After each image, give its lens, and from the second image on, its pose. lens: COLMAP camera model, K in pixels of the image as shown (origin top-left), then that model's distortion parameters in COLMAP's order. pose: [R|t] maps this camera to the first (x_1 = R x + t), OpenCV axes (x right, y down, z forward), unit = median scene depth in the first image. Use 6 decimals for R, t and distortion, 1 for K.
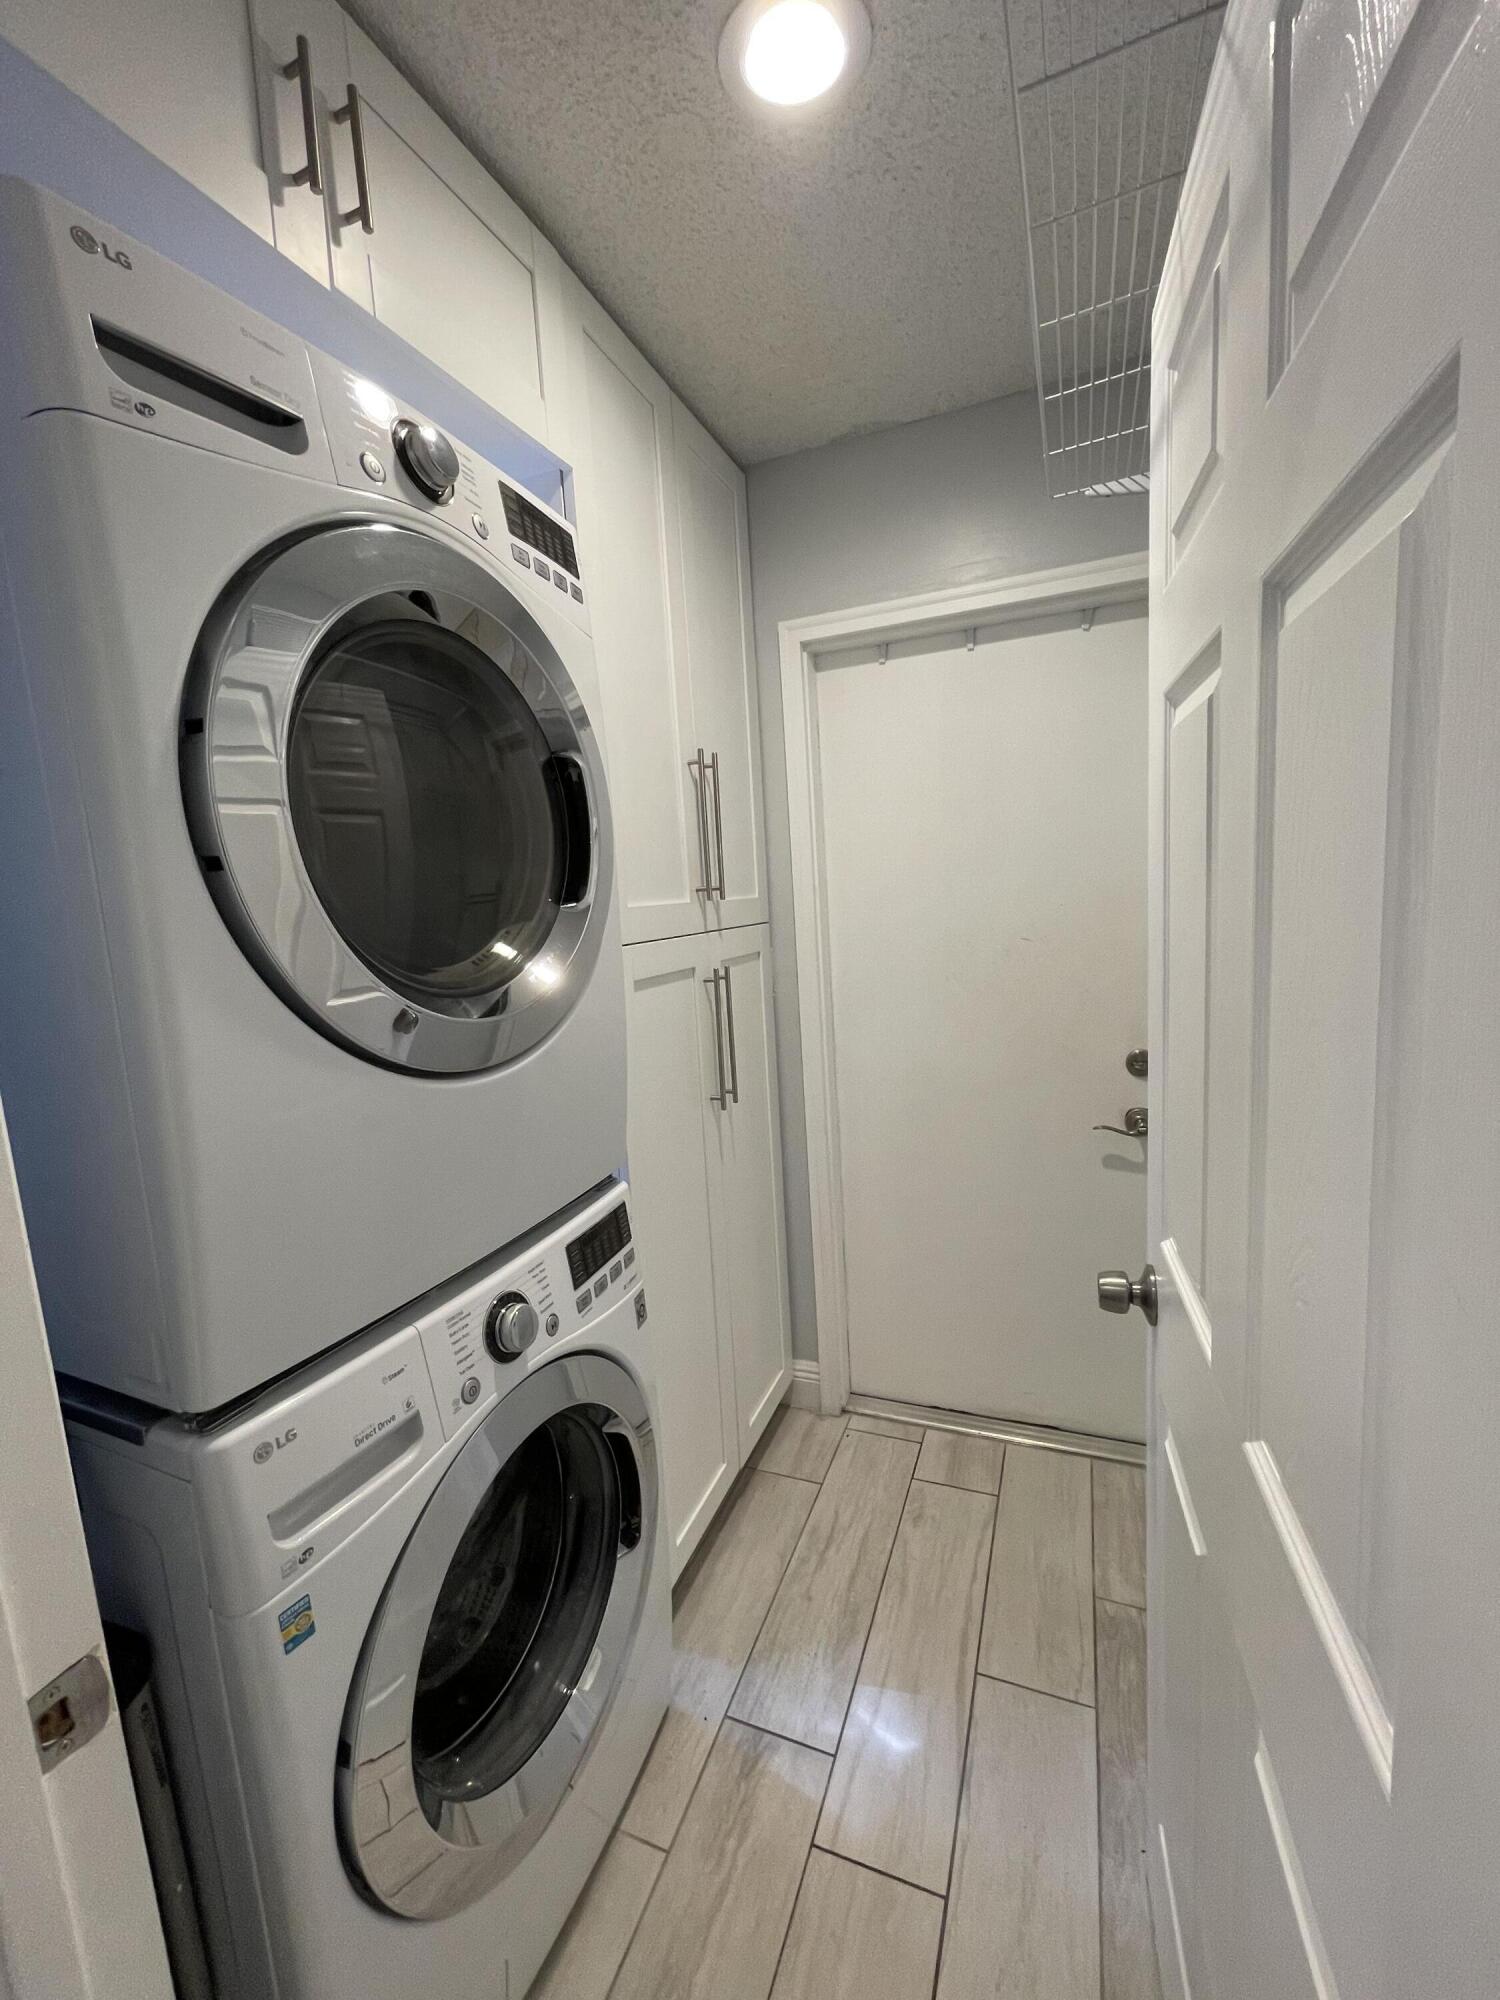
lens RADIAL K [[808.3, 0, 747.1], [0, 808.3, 1000.0], [0, 0, 1]] dist [0.002580, -0.001630]
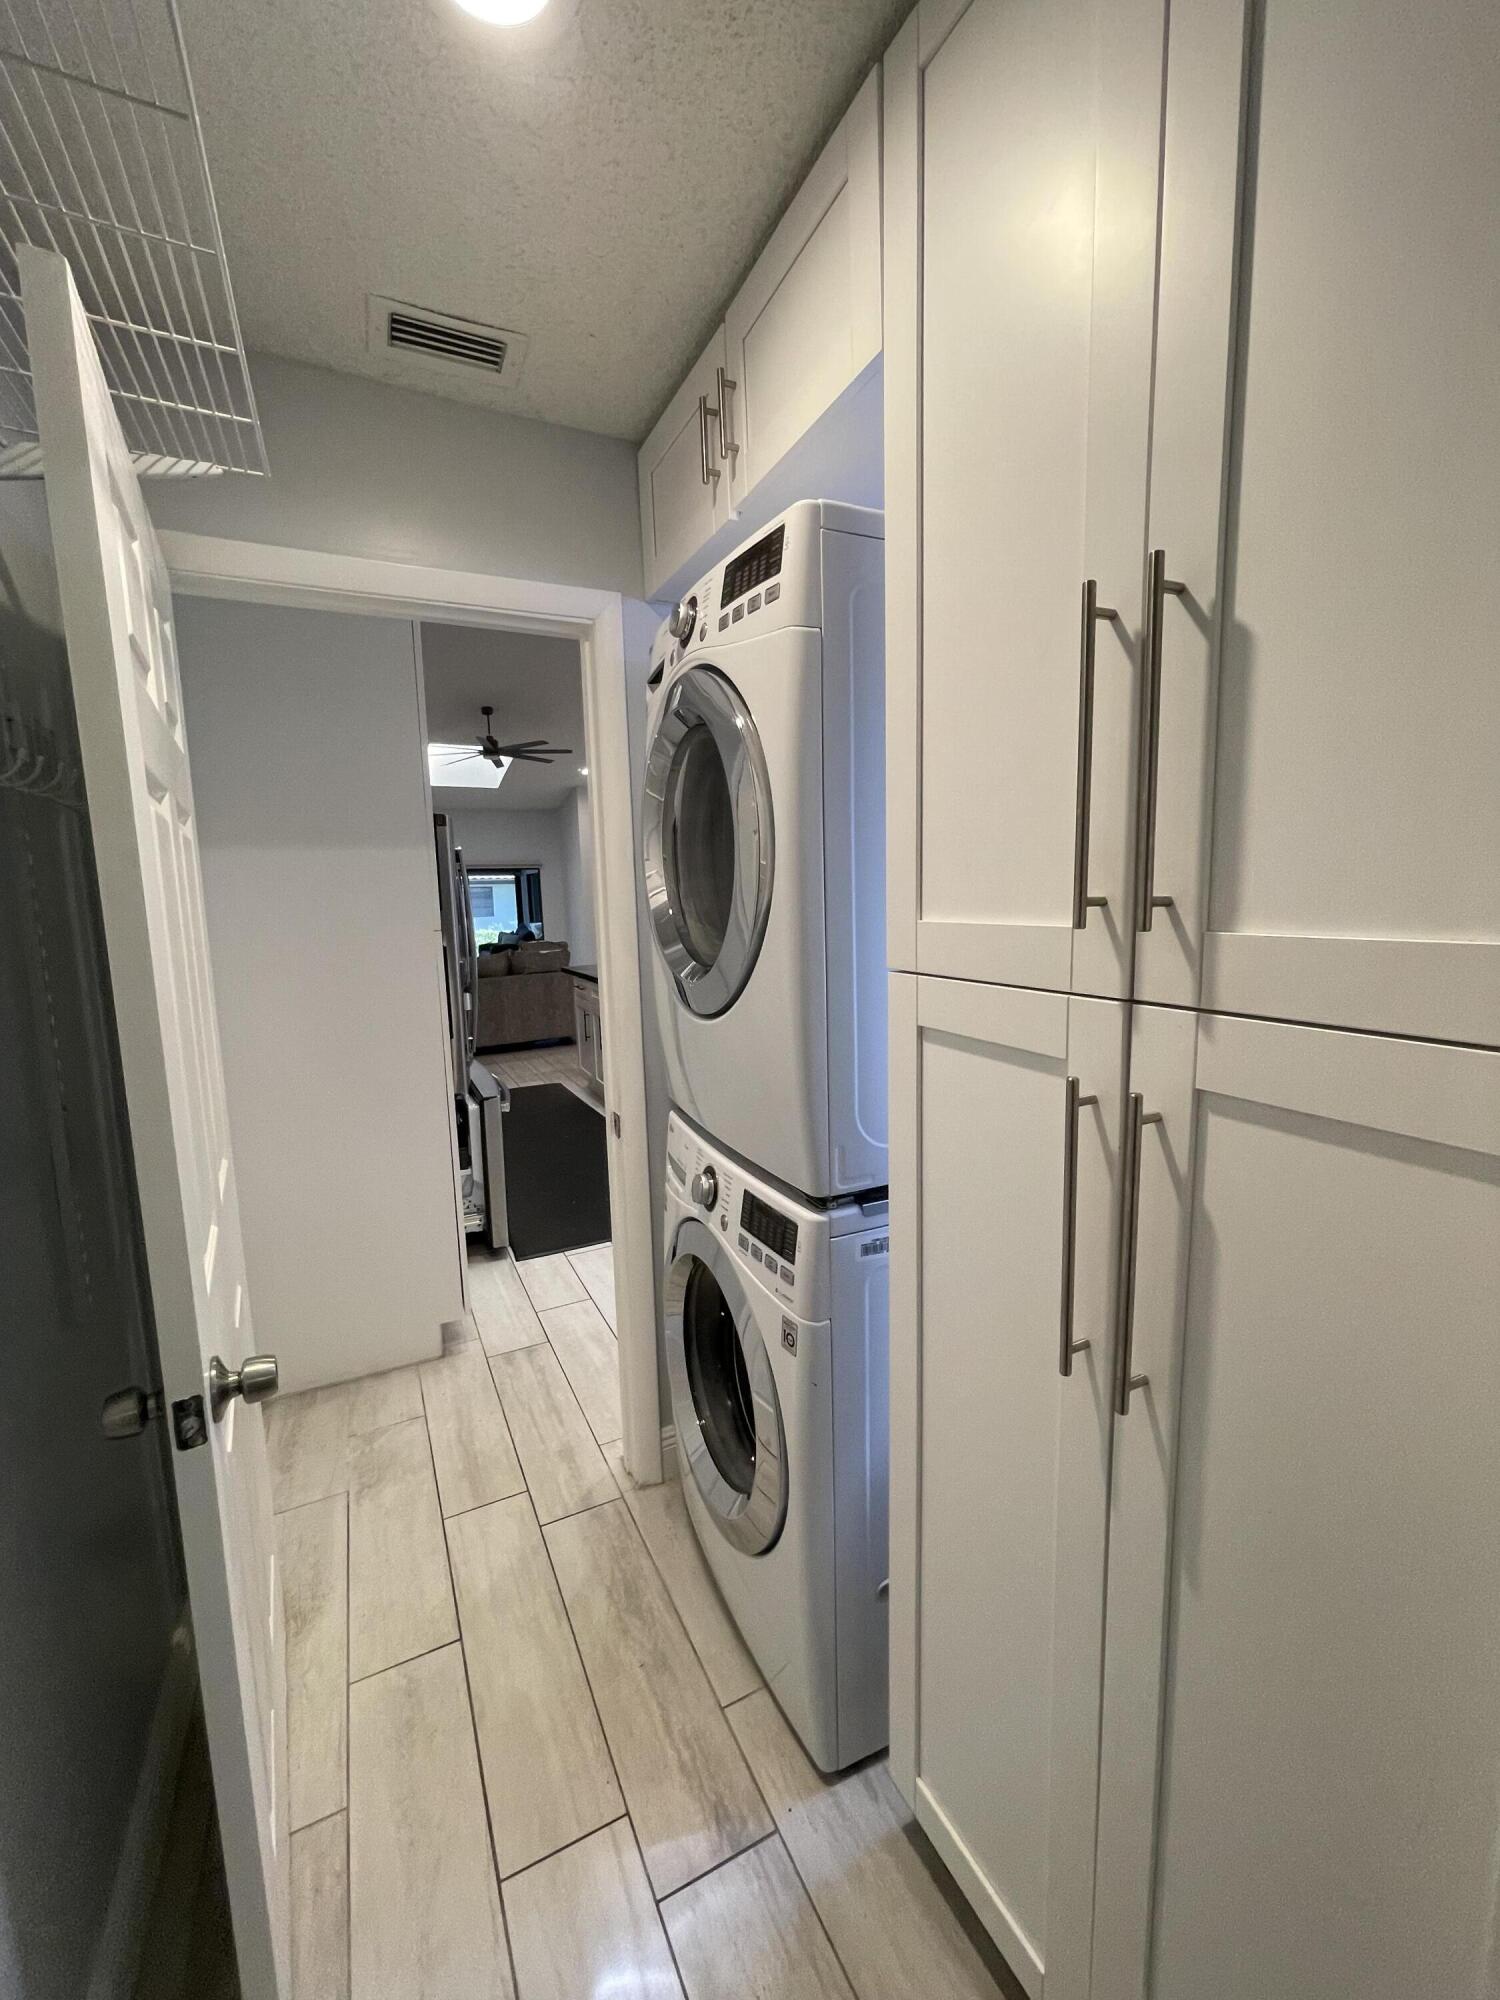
lens RADIAL K [[808.3, 0, 752.1], [0, 808.3, 1004.0], [0, 0, 1]] dist [0.002580, -0.001630]
pose [[-0.661299, 0.177663, -0.728779, 0.539538], [-0.036529, 0.962767, 0.267852, -0.259654], [0.749232, 0.203752, -0.630187, 1.523880]]
